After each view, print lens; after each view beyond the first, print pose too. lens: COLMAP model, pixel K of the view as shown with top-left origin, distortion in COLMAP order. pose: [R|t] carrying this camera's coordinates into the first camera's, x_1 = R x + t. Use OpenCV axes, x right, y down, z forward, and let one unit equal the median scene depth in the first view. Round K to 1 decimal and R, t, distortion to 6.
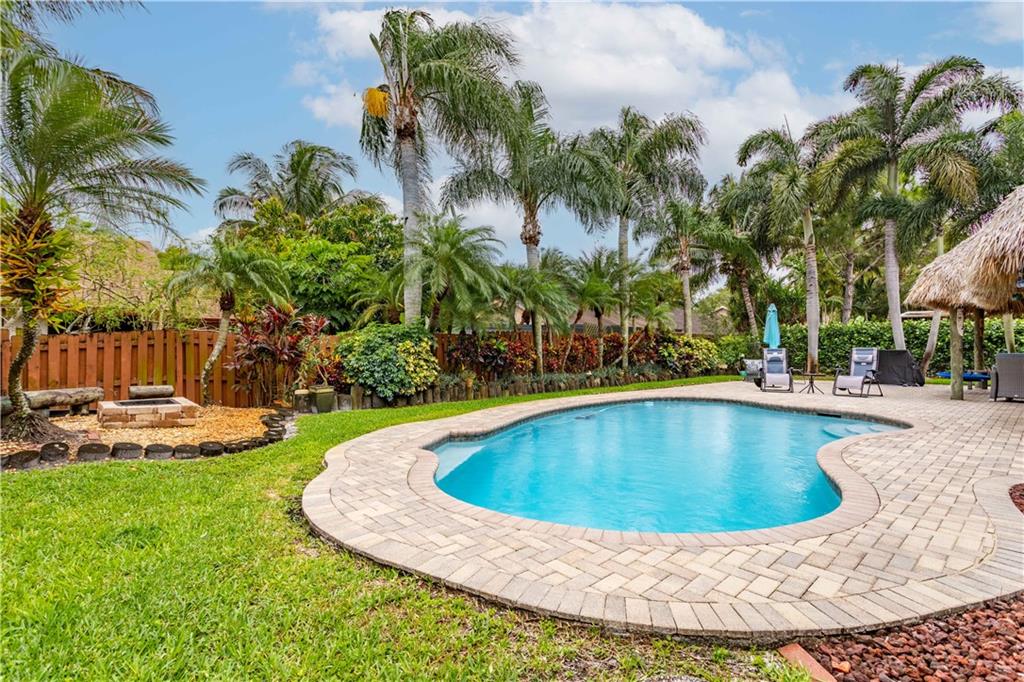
lens RADIAL K [[500.1, 0, 498.5], [0, 500.1, 340.3], [0, 0, 1]] dist [0.009786, 0.000684]
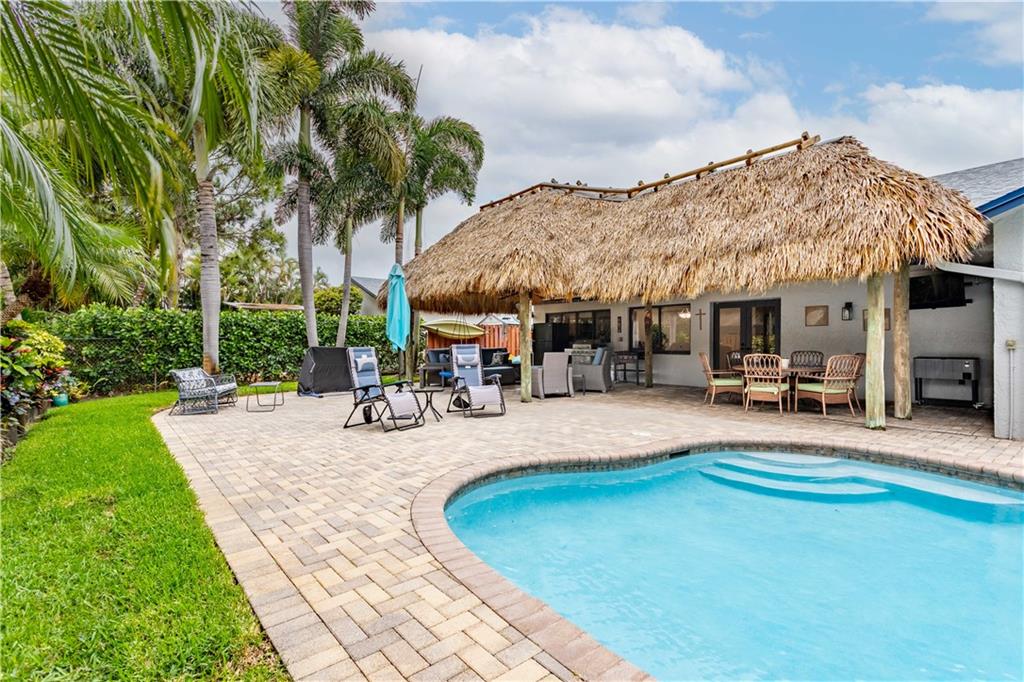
lens RADIAL K [[500.1, 0, 498.5], [0, 500.1, 340.3], [0, 0, 1]] dist [0.009786, 0.000684]
pose [[0.067351, 0.002333, 0.997727, 0.019610], [-0.005686, 0.999982, -0.001955, 0.010242], [-0.997713, -0.005541, 0.067363, 0.870016]]
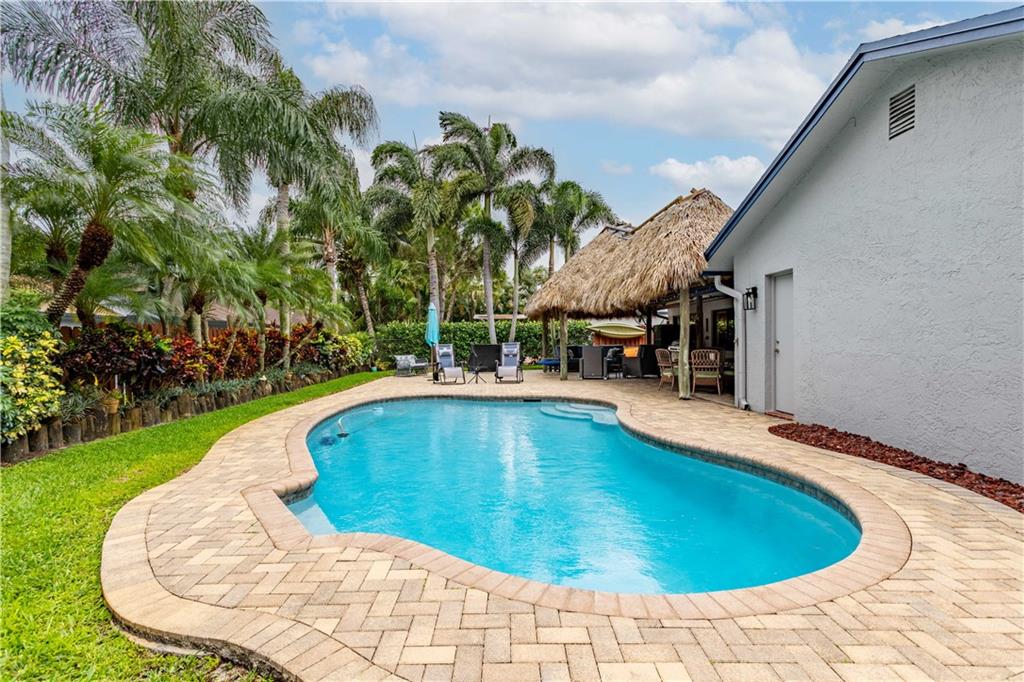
lens RADIAL K [[500.1, 0, 498.5], [0, 500.1, 340.3], [0, 0, 1]] dist [0.009786, 0.000684]
pose [[0.642803, -0.004461, 0.766019, -0.211211], [0.001005, 0.999987, 0.004981, 0.003146], [-0.766031, -0.002432, 0.642799, 0.241860]]
